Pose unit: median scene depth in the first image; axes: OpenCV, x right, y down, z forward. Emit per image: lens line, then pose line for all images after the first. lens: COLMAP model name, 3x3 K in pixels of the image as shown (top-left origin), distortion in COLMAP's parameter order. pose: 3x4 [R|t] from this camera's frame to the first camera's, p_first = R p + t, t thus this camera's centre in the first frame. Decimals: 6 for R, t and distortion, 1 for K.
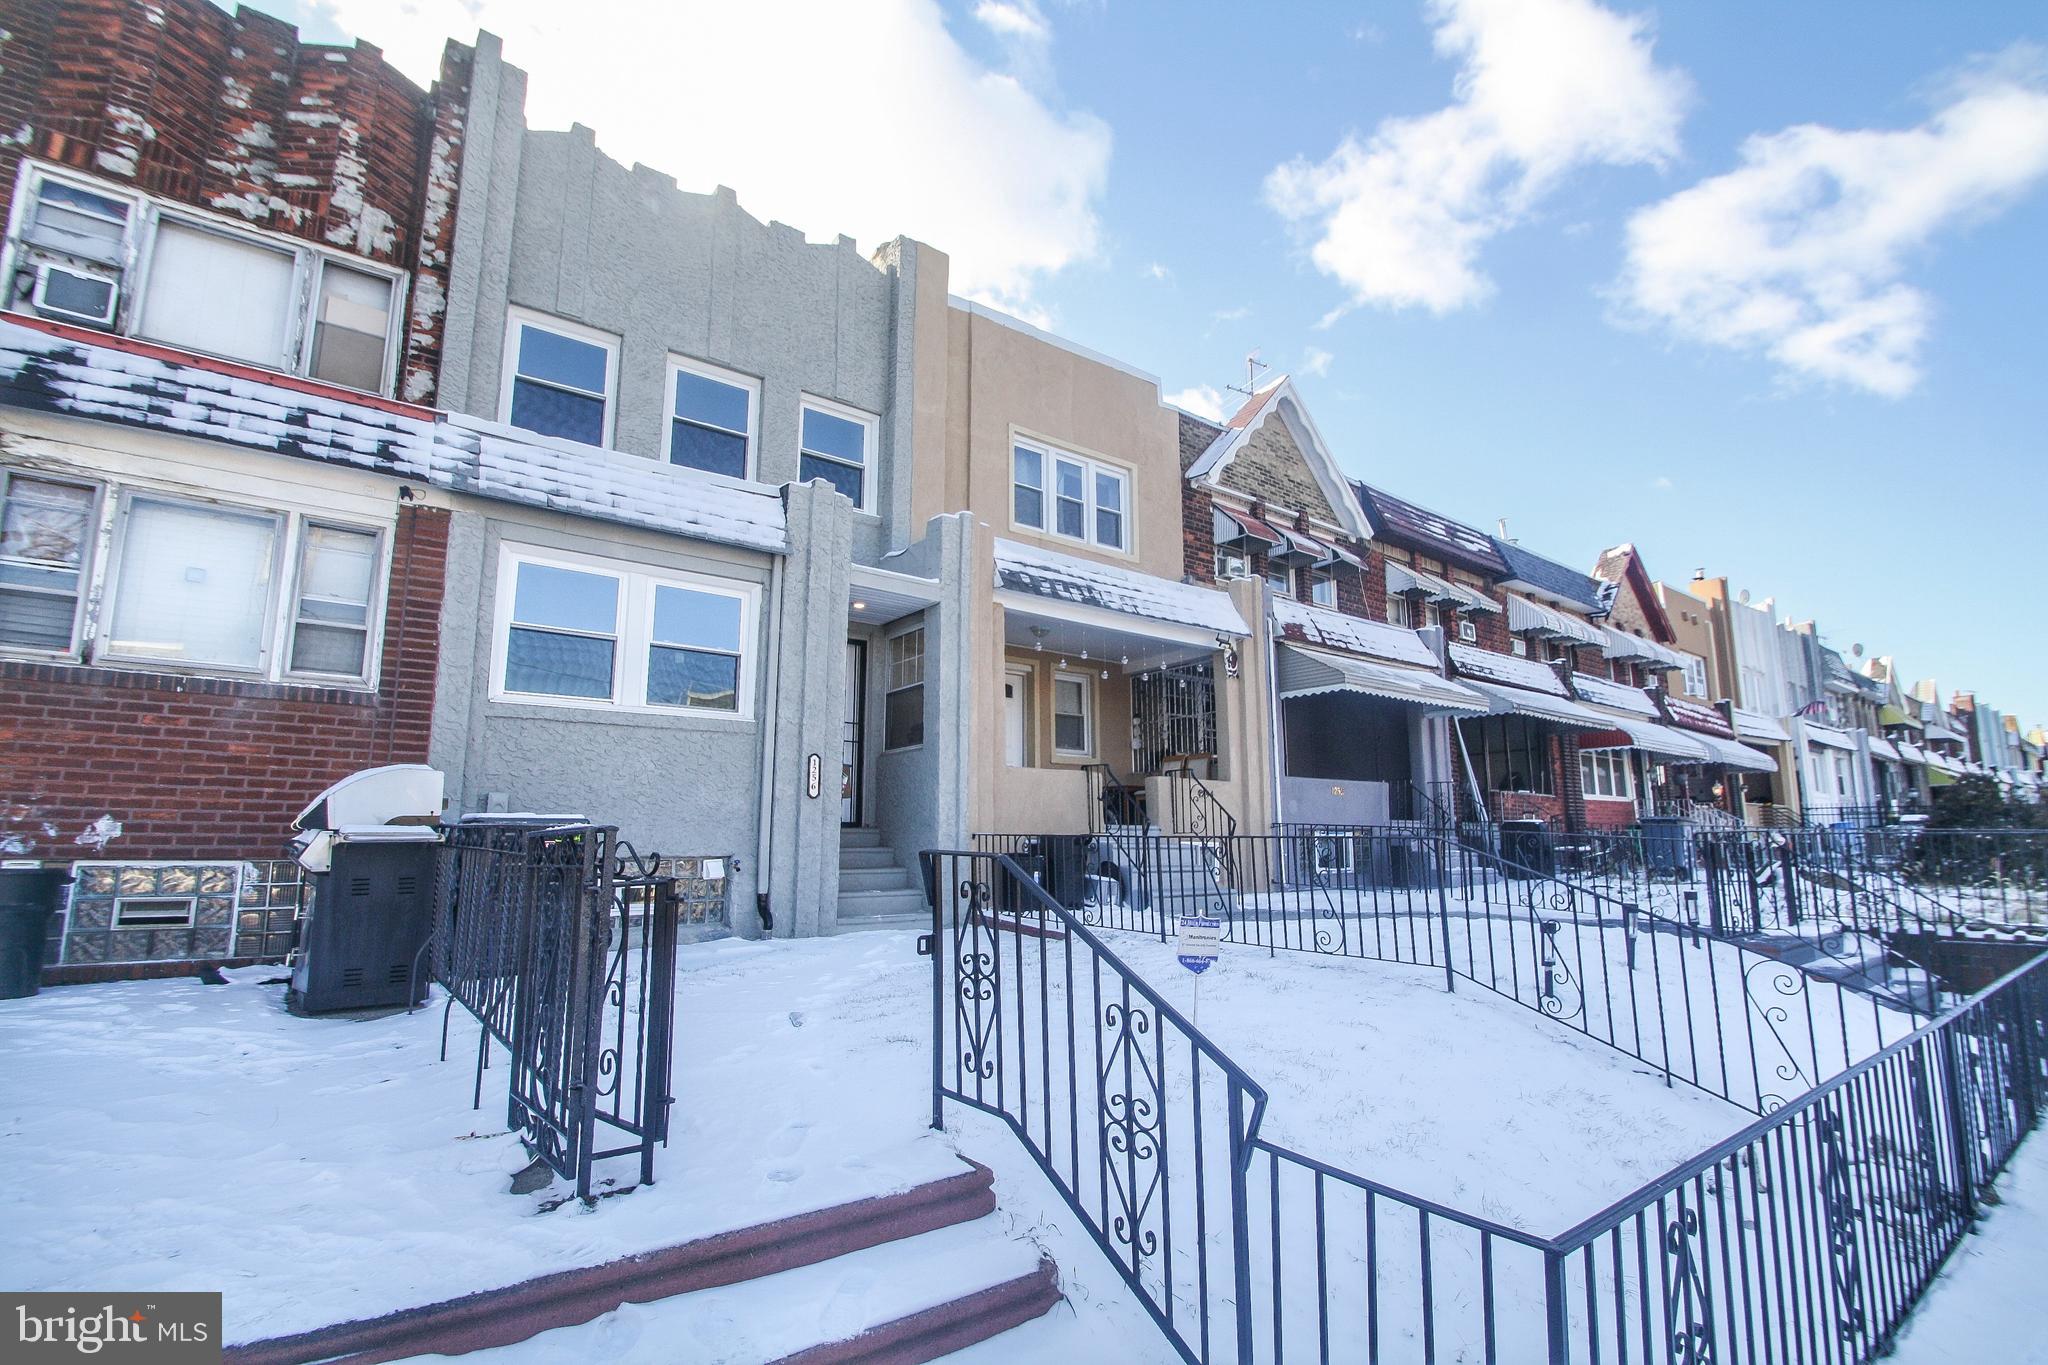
lens RADIAL K [[951.1, 0, 1024.0], [0, 951.1, 682.5], [0, 0, 1]] dist [-0.001927, -0.011989]
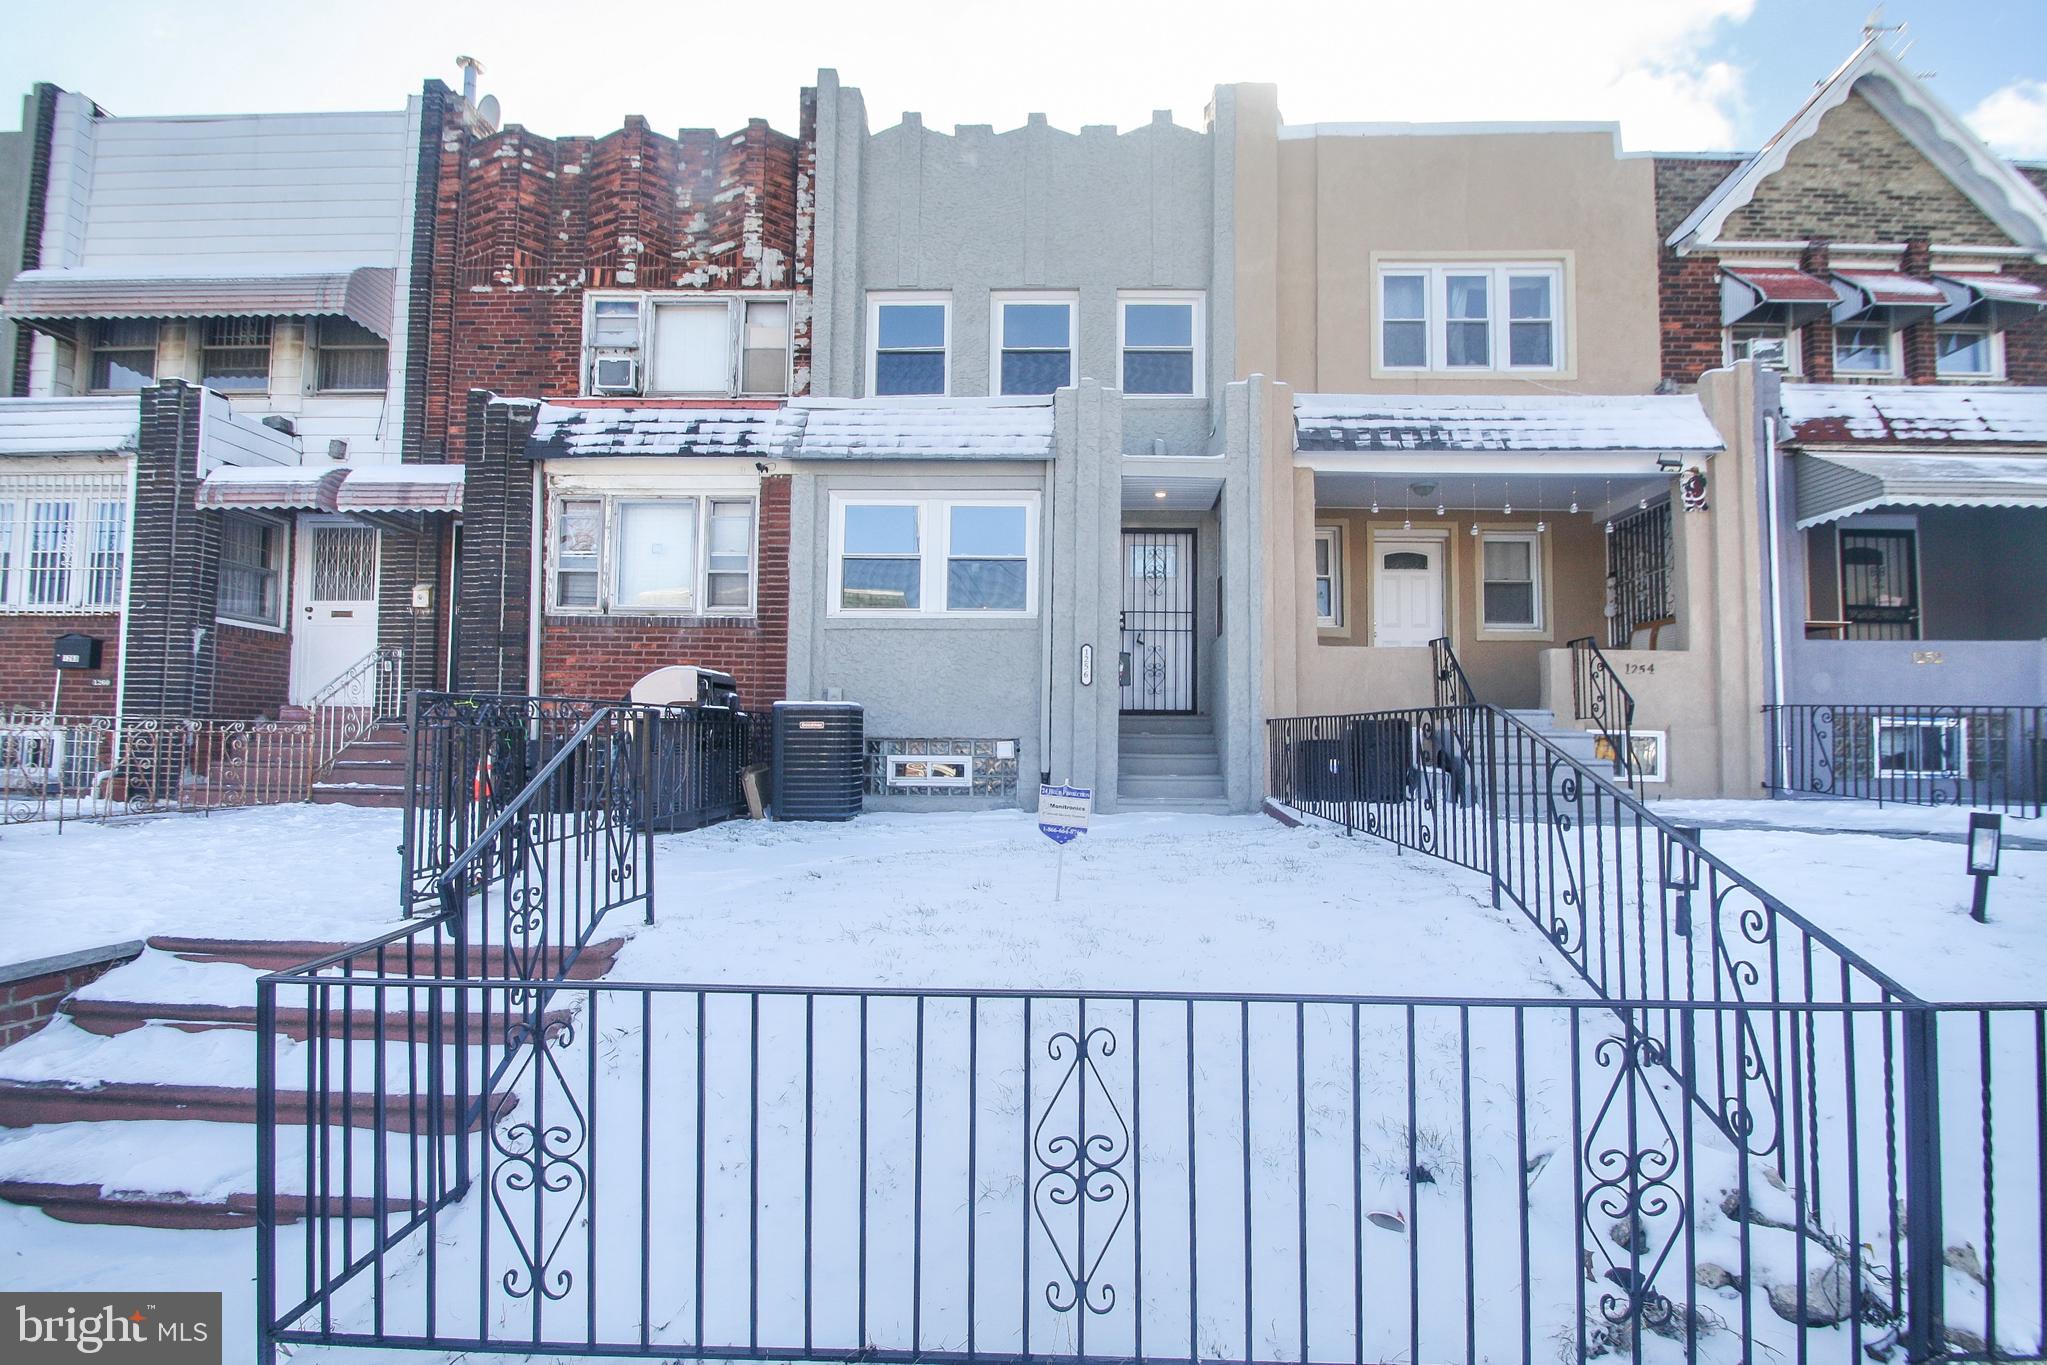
lens RADIAL K [[954.8, 0, 1023.5], [0, 954.8, 682.5], [0, 0, 1]] dist [0.004351, -0.011493]
pose [[0.772762, -0.032120, -0.633882, 0.397228], [0.096305, 0.993089, 0.067084, 0.038966], [0.627347, -0.112886, 0.770515, 0.128684]]
